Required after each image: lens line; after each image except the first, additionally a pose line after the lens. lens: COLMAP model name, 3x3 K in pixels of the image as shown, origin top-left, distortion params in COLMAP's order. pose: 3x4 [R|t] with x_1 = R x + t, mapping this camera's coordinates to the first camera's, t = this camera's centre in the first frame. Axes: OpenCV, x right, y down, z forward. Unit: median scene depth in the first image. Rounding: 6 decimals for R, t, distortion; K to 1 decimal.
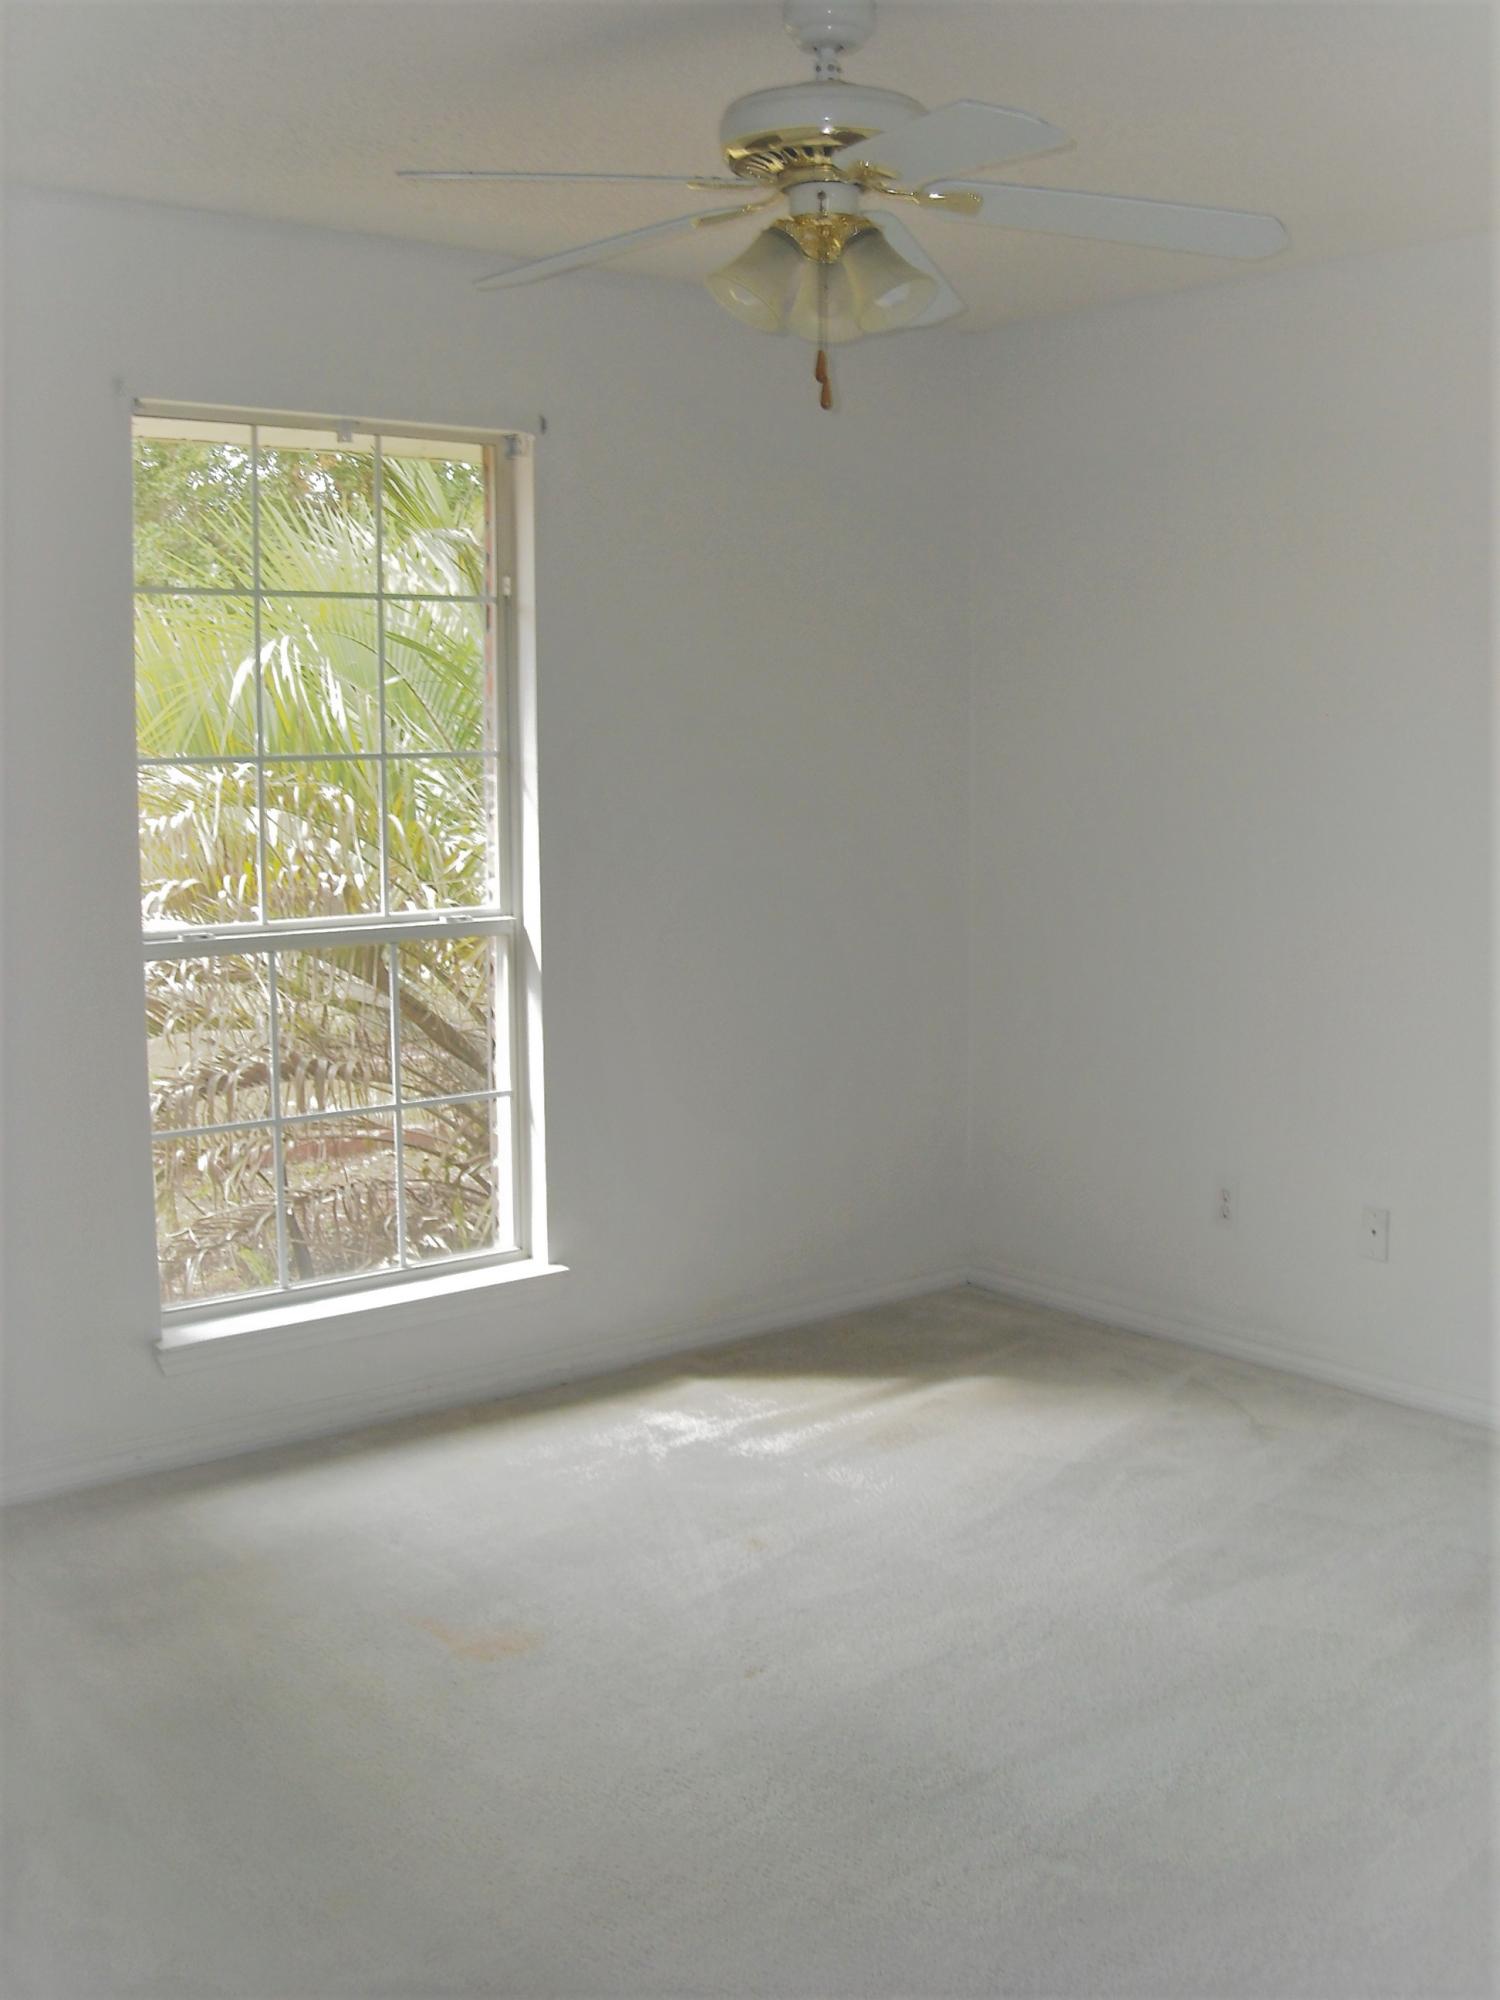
lens RADIAL K [[2234.6, 0, 750.0], [0, 2234.6, 1000.0], [0, 0, 1]] dist [-0.133606, 0.005125]
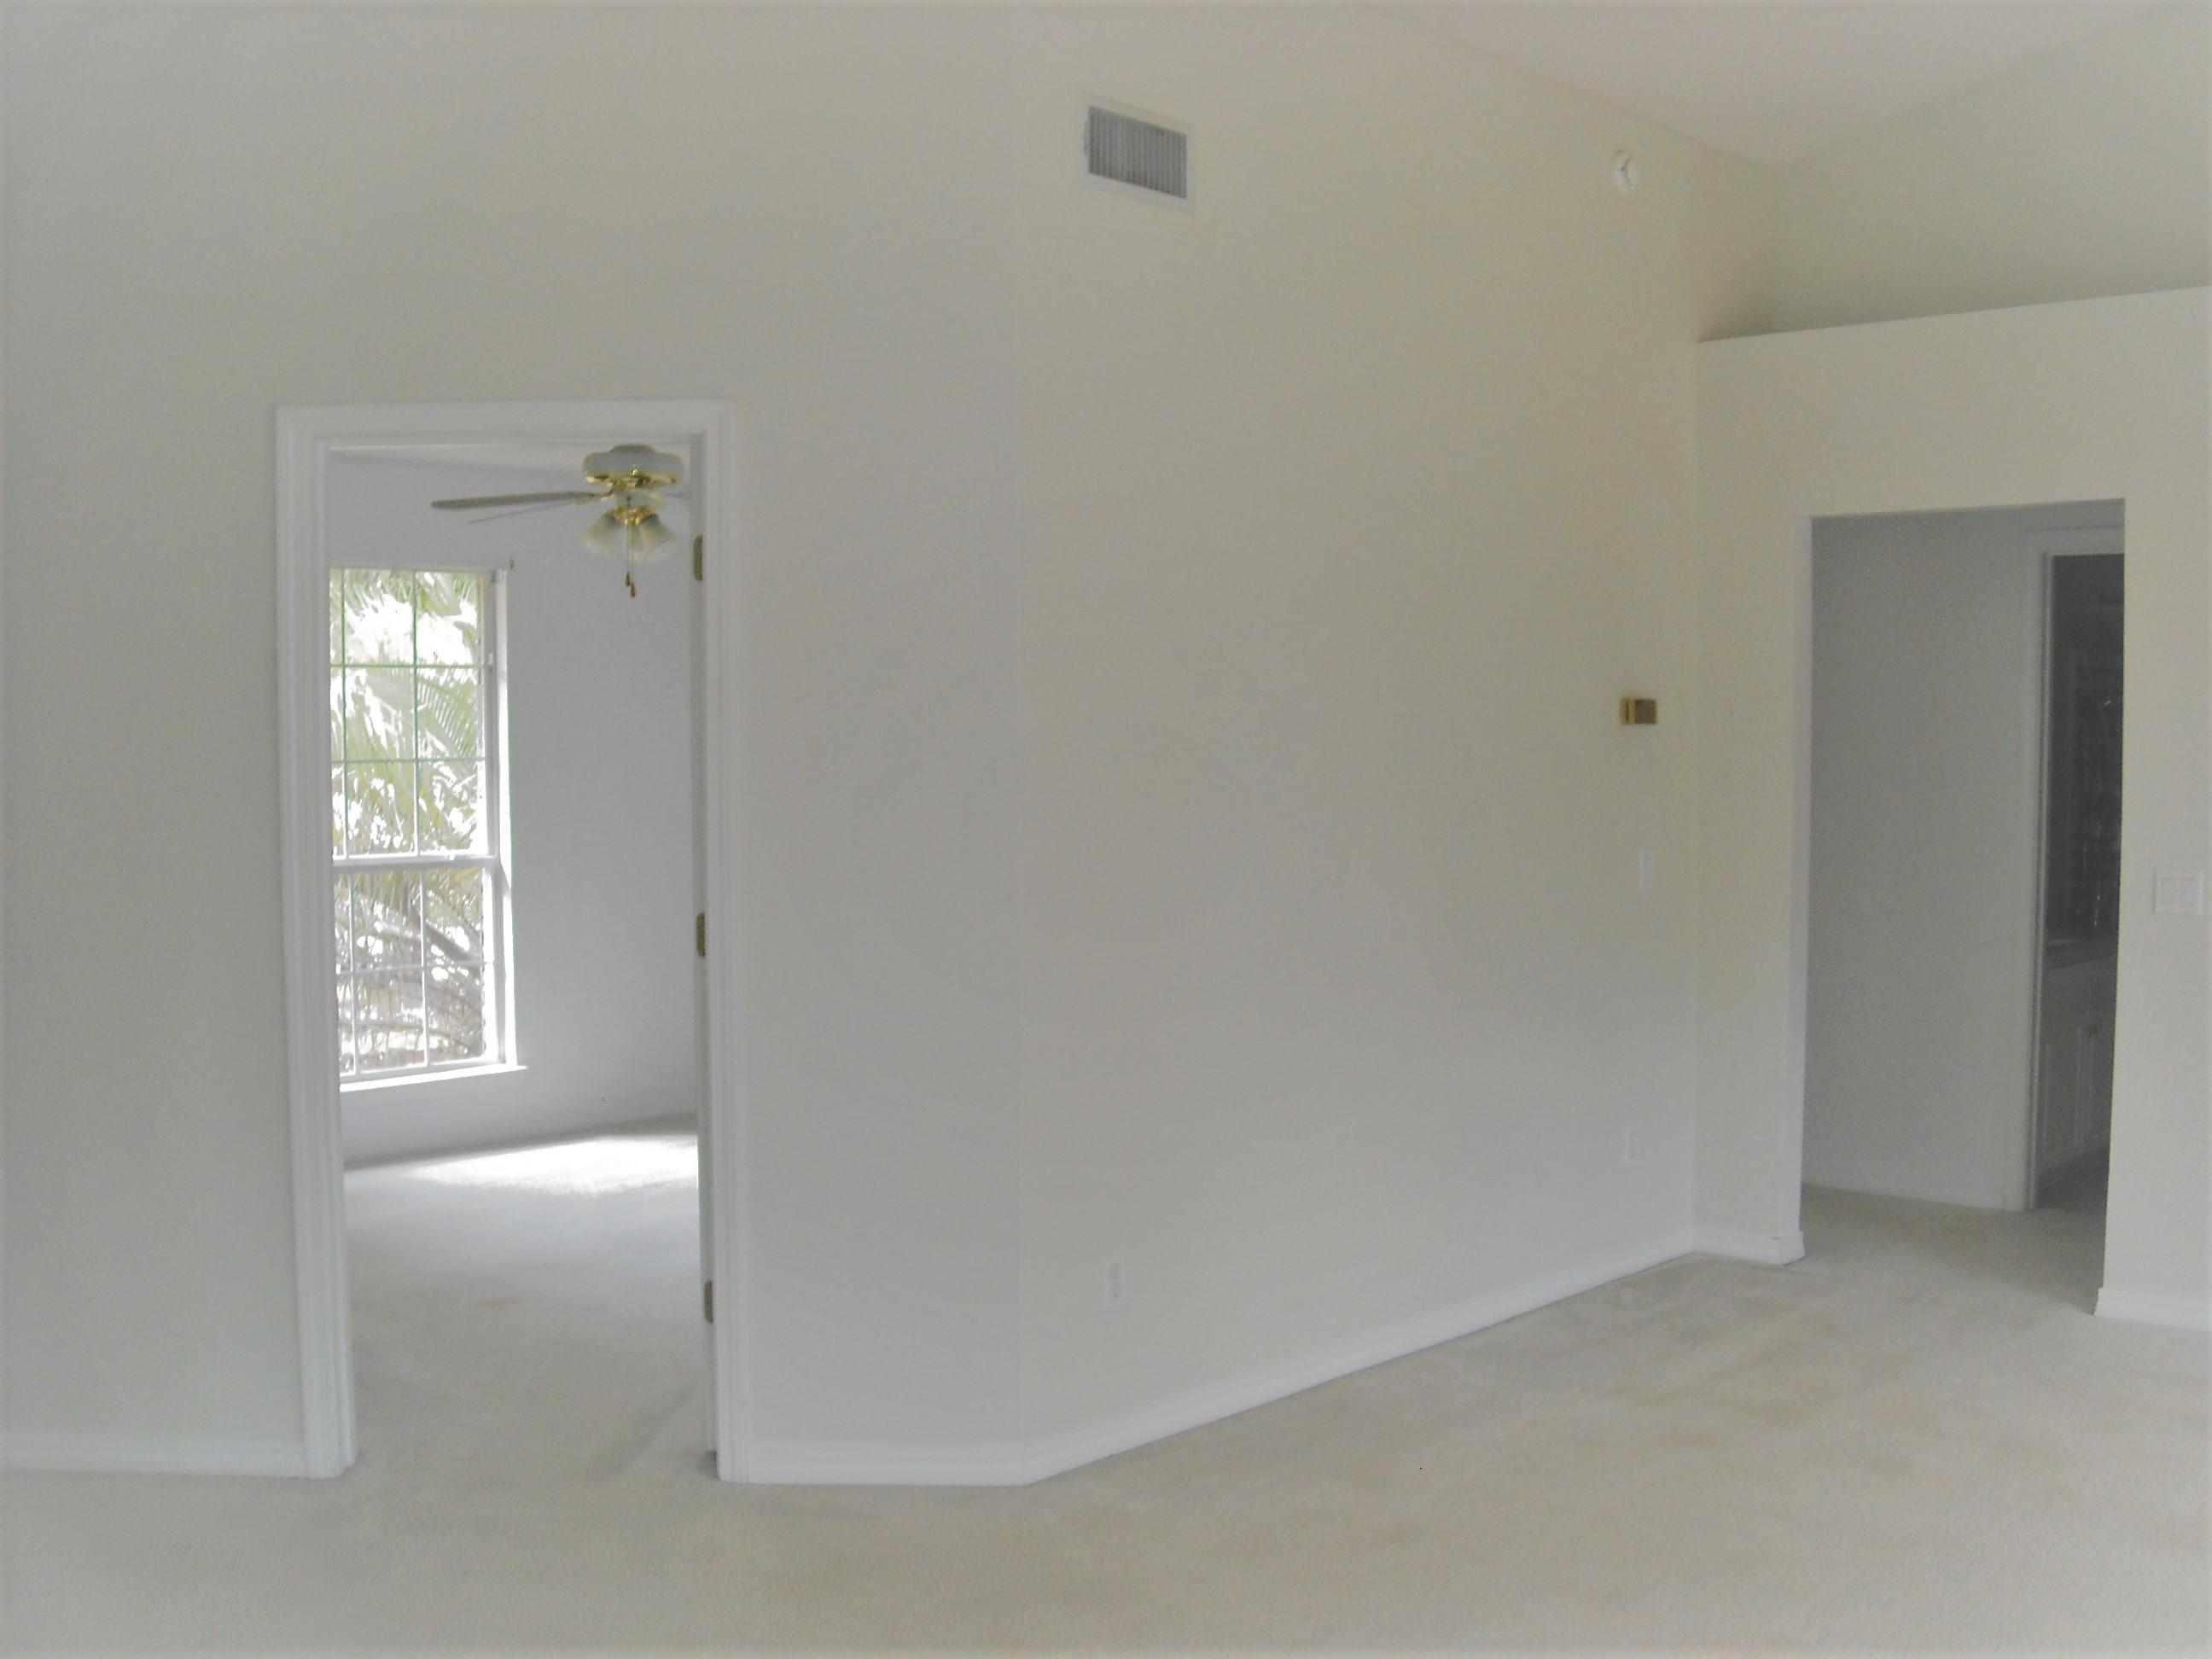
lens RADIAL K [[2272.4, 0, 1106.0], [0, 2272.4, 829.5], [0, 0, 1]] dist [-0.143722, -0.008039]
pose [[0.989505, -0.007972, 0.144280, 0.101311], [0.018866, 0.997057, -0.074301, 0.074423], [-0.143264, 0.076243, 0.986743, -0.708008]]
